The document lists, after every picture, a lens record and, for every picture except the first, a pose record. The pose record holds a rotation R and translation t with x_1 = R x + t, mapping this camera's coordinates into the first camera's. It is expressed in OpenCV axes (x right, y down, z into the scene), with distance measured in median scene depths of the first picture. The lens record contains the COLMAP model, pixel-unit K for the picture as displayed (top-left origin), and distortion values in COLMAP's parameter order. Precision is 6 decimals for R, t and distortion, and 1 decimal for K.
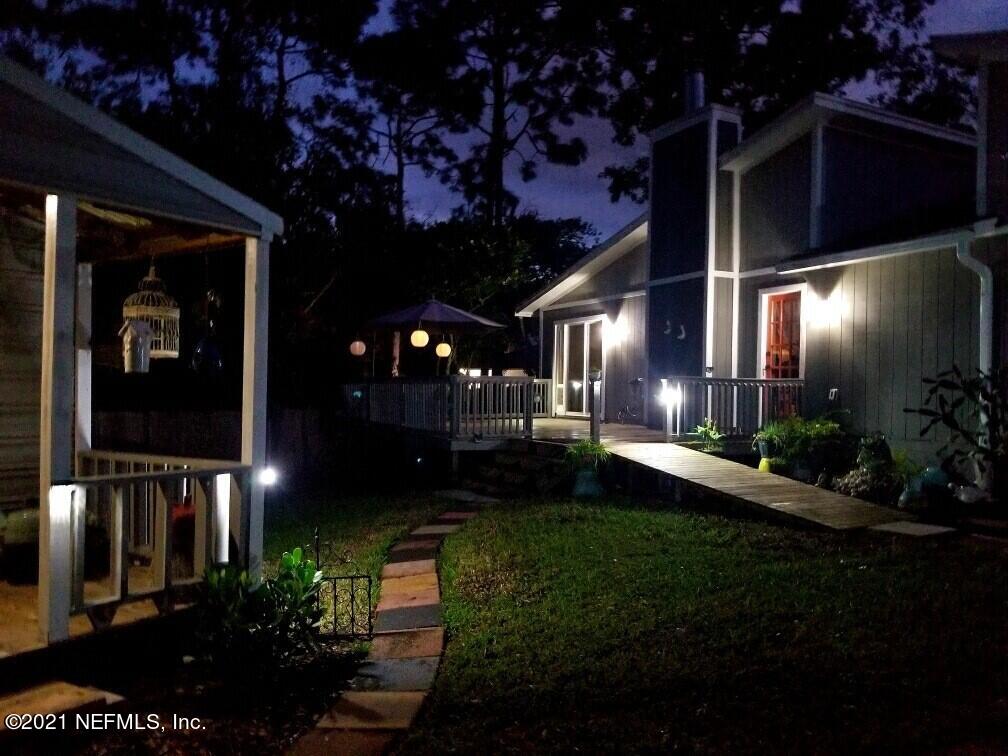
lens RADIAL K [[792.6, 0, 507.1], [0, 792.6, 385.9], [0, 0, 1]] dist [0.112533, -0.175925]
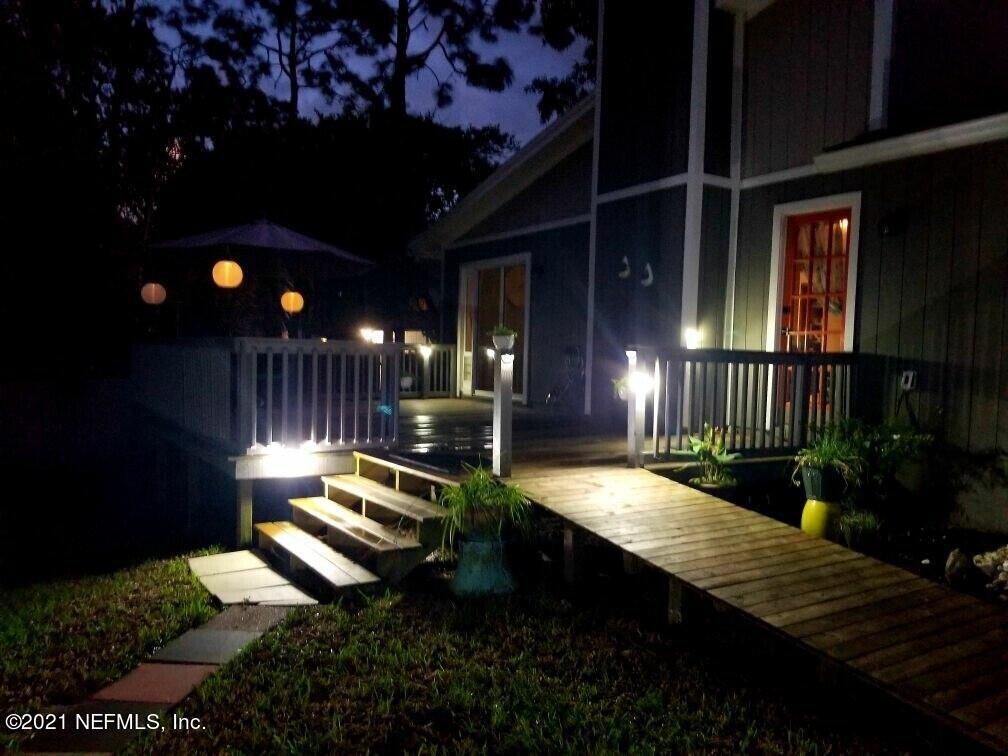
lens RADIAL K [[781.9, 0, 504.0], [0, 781.9, 378.0], [0, 0, 1]] dist [0.110415, -0.175994]
pose [[0.996311, 0.007258, 0.085514, 0.023011], [-0.010526, 0.999229, 0.037829, -0.003419], [-0.085173, -0.038589, 0.995619, 0.167346]]
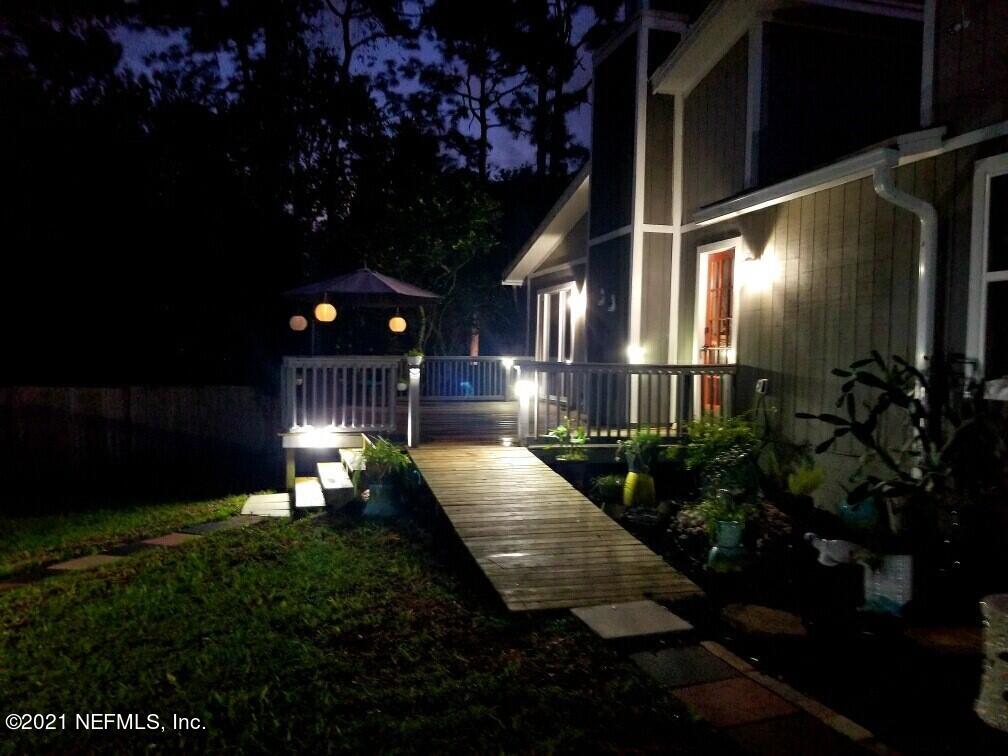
lens RADIAL K [[781.9, 0, 504.0], [0, 781.9, 378.0], [0, 0, 1]] dist [0.110415, -0.175994]
pose [[0.976529, 0.008642, -0.215211, 0.123031], [-0.001605, 0.999459, 0.032852, -0.007621], [0.215378, -0.031736, 0.976015, 0.086907]]
